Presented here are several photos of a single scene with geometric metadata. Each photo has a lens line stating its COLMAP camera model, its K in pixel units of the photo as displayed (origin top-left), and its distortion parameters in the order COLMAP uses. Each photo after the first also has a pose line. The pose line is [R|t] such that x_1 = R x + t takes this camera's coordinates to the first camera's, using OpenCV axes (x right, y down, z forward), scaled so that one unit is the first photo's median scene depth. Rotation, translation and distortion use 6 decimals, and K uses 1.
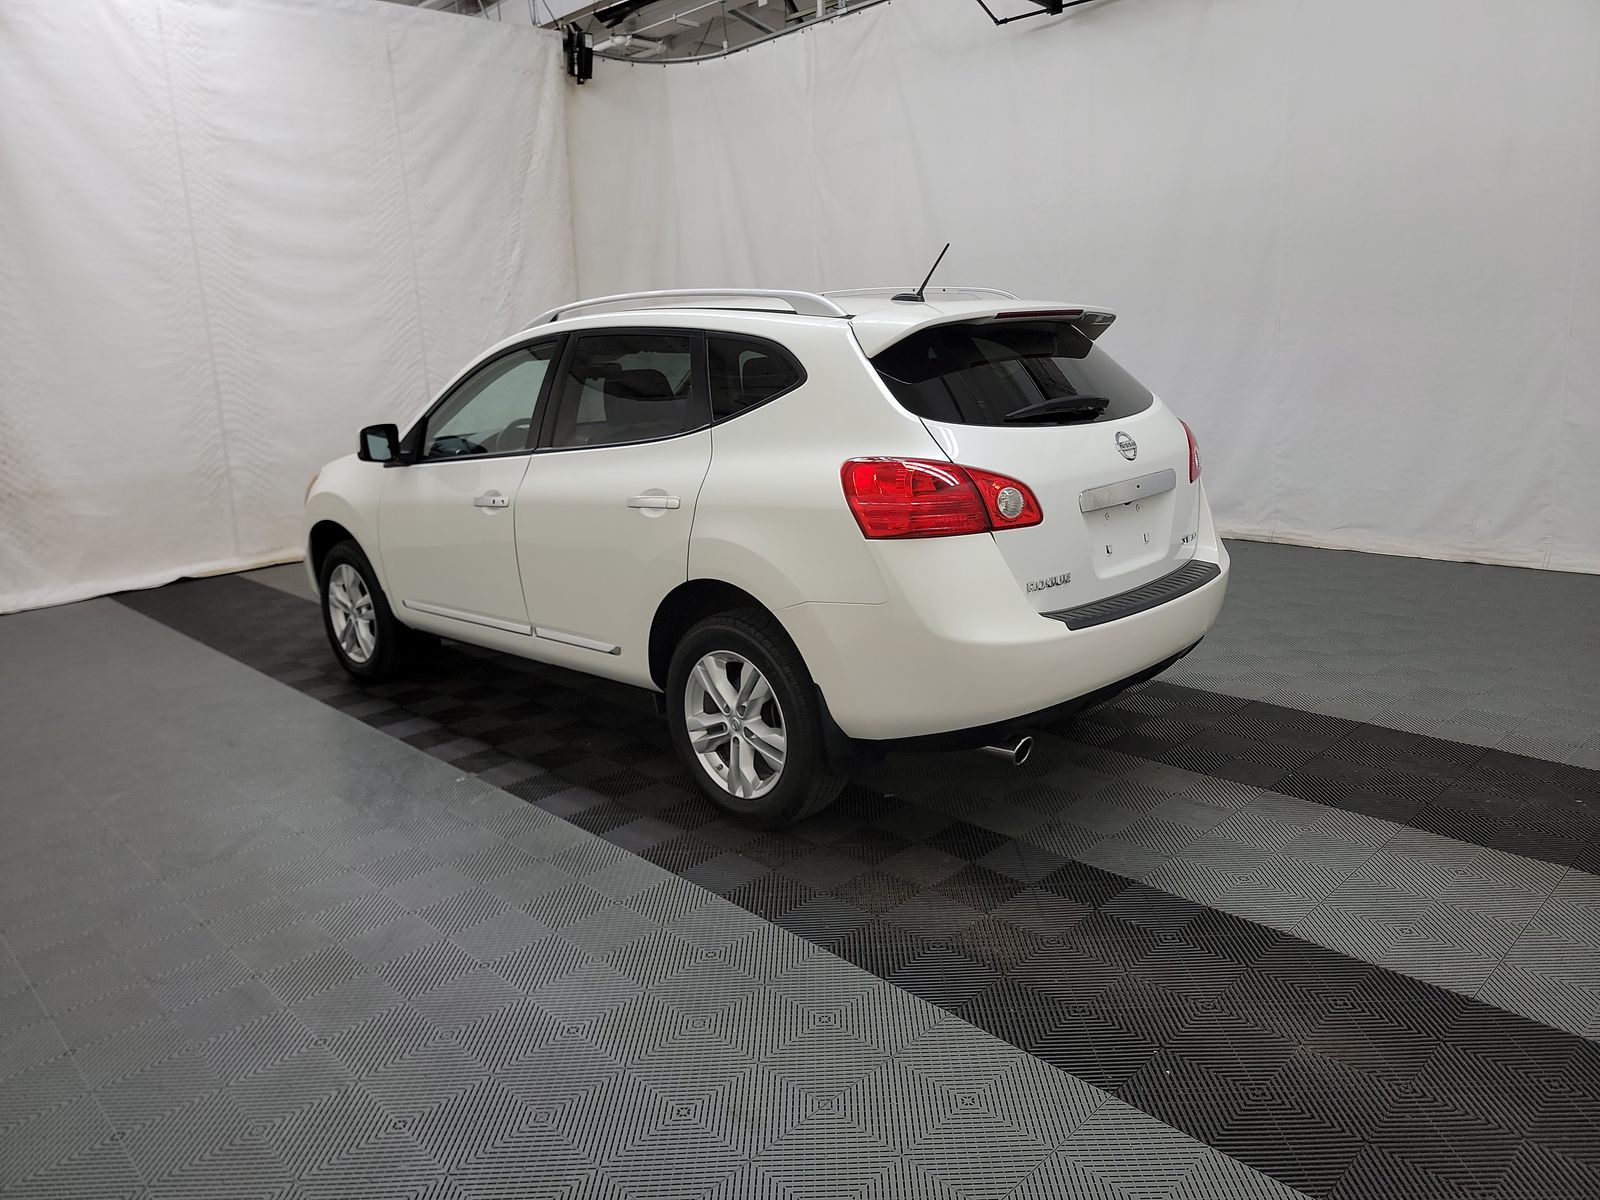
lens RADIAL K [[1136.2, 0, 828.4], [0, 1136.2, 586.8], [0, 0, 1]] dist [0.068727, -0.056662]
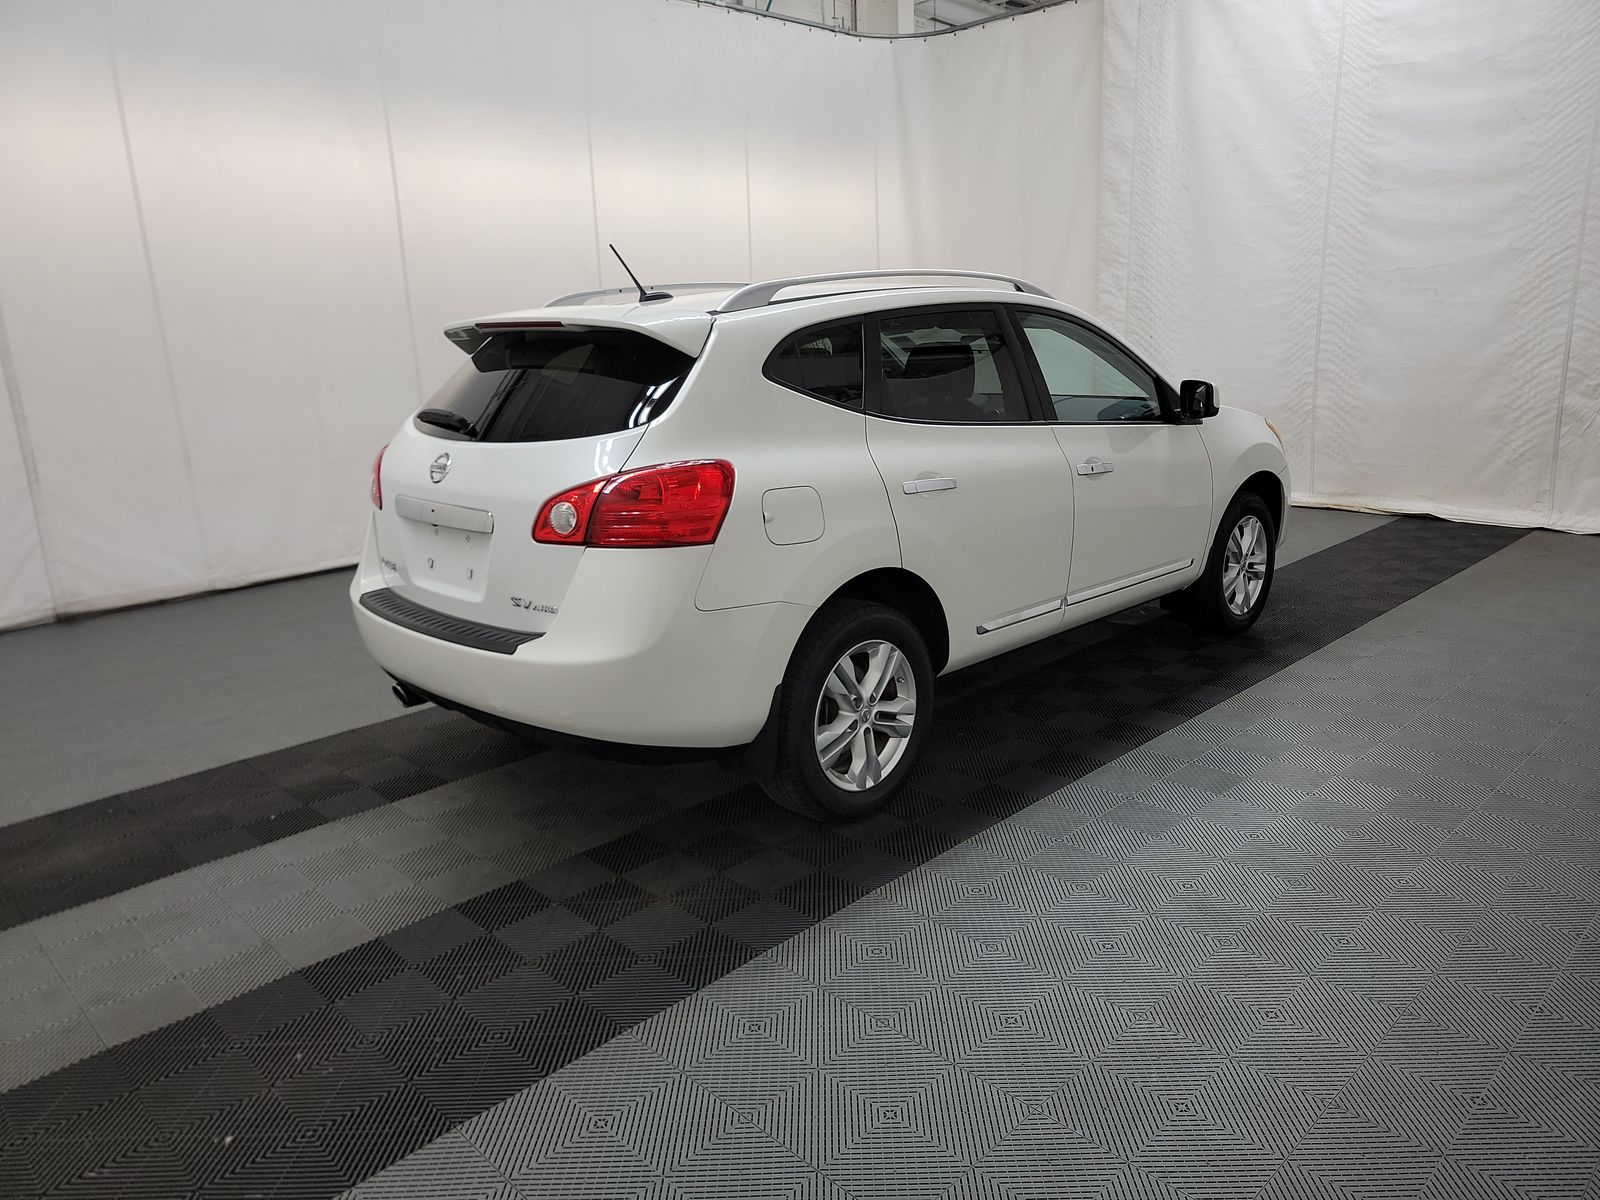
lens RADIAL K [[1136.2, 0, 799.0], [0, 1136.2, 591.5], [0, 0, 1]] dist [0.068727, -0.056662]
pose [[-0.022484, 0.279706, -0.959822, 0.522047], [-0.182776, 0.942734, 0.279008, -0.150765], [0.982897, 0.181706, 0.029927, 0.554210]]
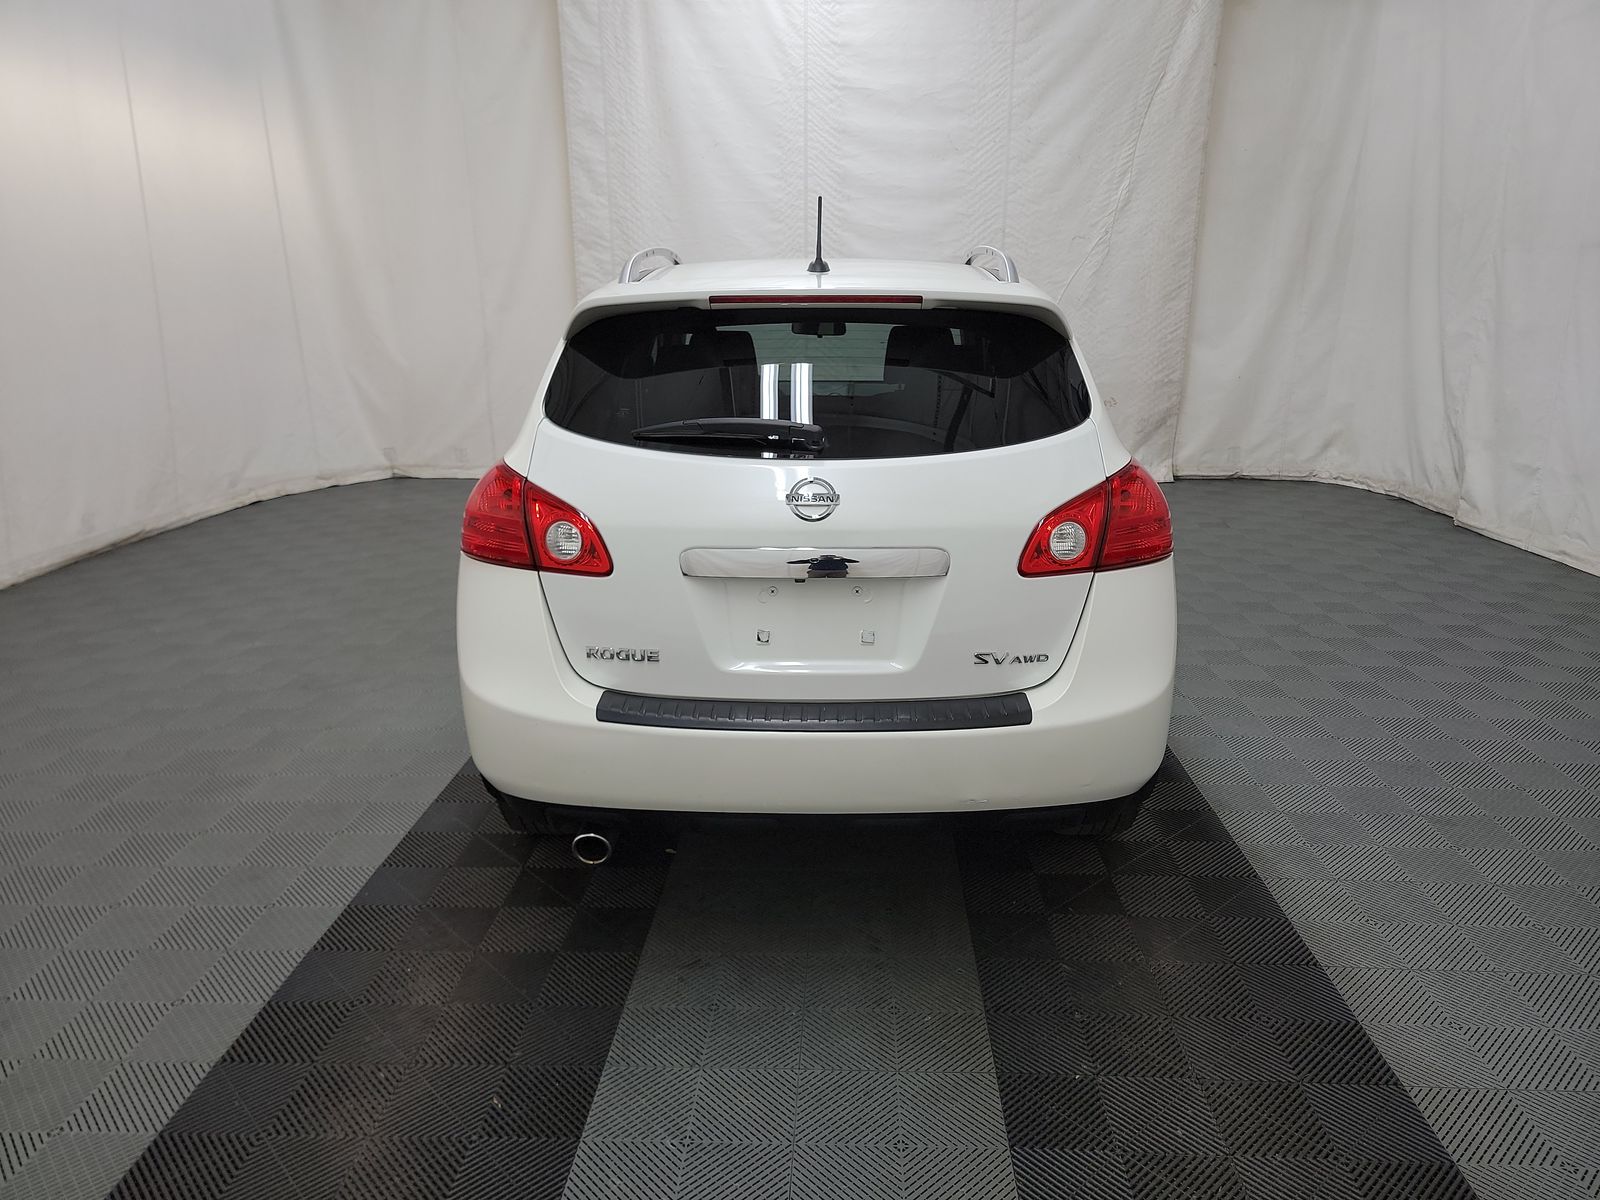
lens RADIAL K [[1136.2, 0, 813.5], [0, 1136.2, 597.0], [0, 0, 1]] dist [0.068727, -0.056662]
pose [[0.673907, 0.238195, -0.699366, 0.327007], [-0.188349, 0.970715, 0.149120, -0.072880], [0.714405, 0.031232, 0.699035, 0.223752]]
